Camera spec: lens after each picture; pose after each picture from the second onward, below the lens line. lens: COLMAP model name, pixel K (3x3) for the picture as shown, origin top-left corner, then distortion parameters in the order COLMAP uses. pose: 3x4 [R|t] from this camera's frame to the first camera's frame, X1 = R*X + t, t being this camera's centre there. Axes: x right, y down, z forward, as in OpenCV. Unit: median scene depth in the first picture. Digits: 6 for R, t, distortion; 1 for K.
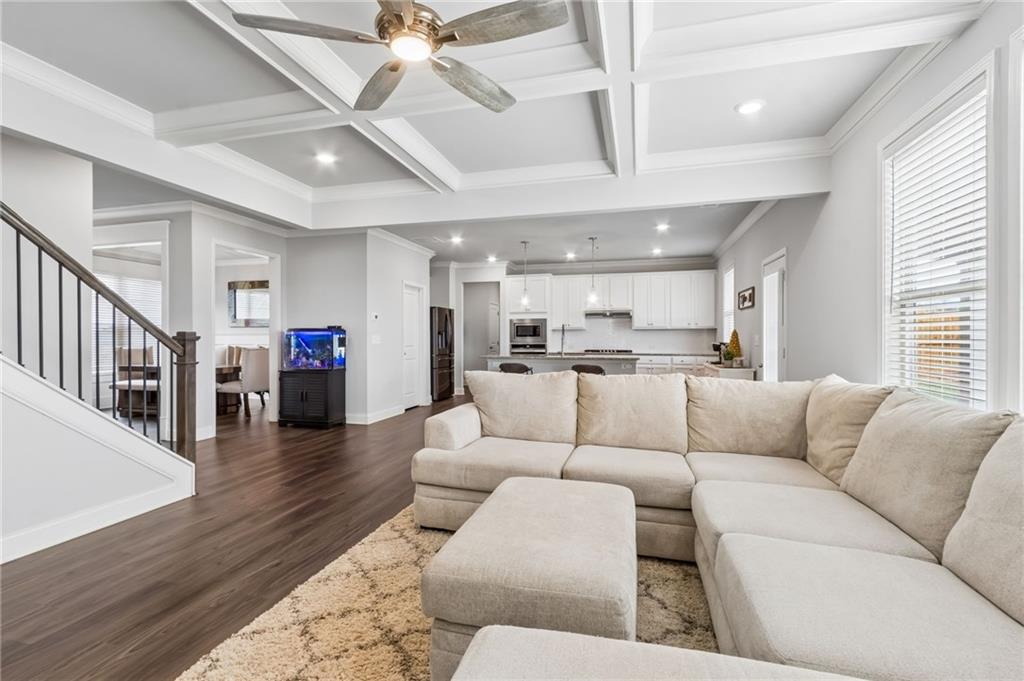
lens RADIAL K [[466.7, 0, 505.3], [0, 466.7, 340.0], [0, 0, 1]] dist [0.002523, 0.000111]
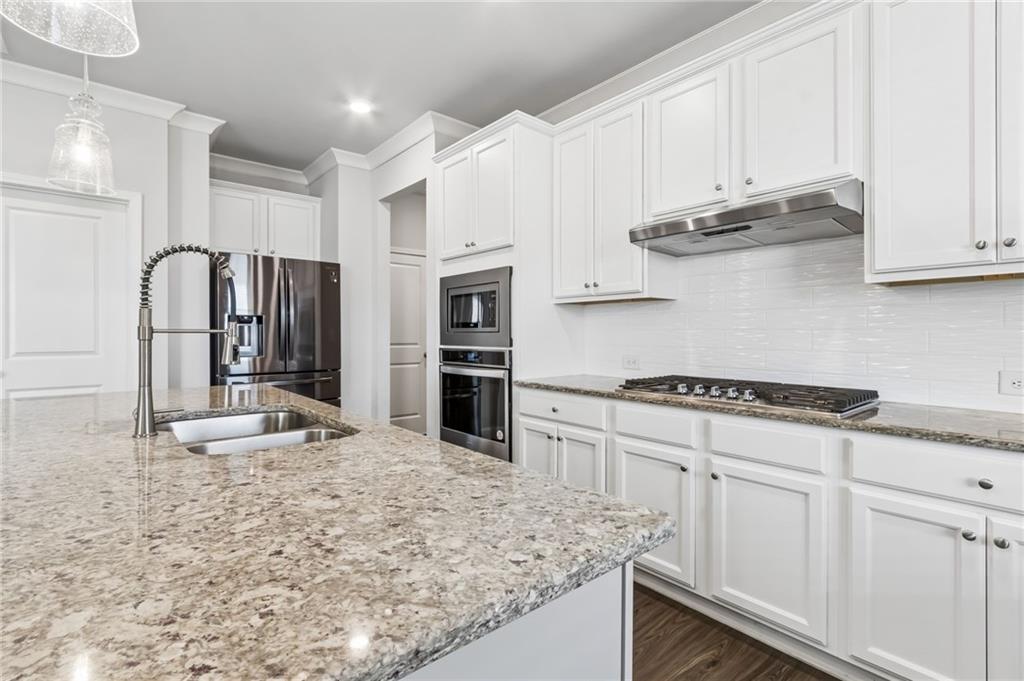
lens RADIAL K [[475.4, 0, 505.1], [0, 475.4, 327.1], [0, 0, 1]] dist [0.003194, -0.000376]
pose [[0.822155, -0.001415, -0.569261, 0.256371], [-0.003219, 0.999969, -0.007135, -0.004247], [0.569254, 0.007699, 0.822126, 0.747935]]
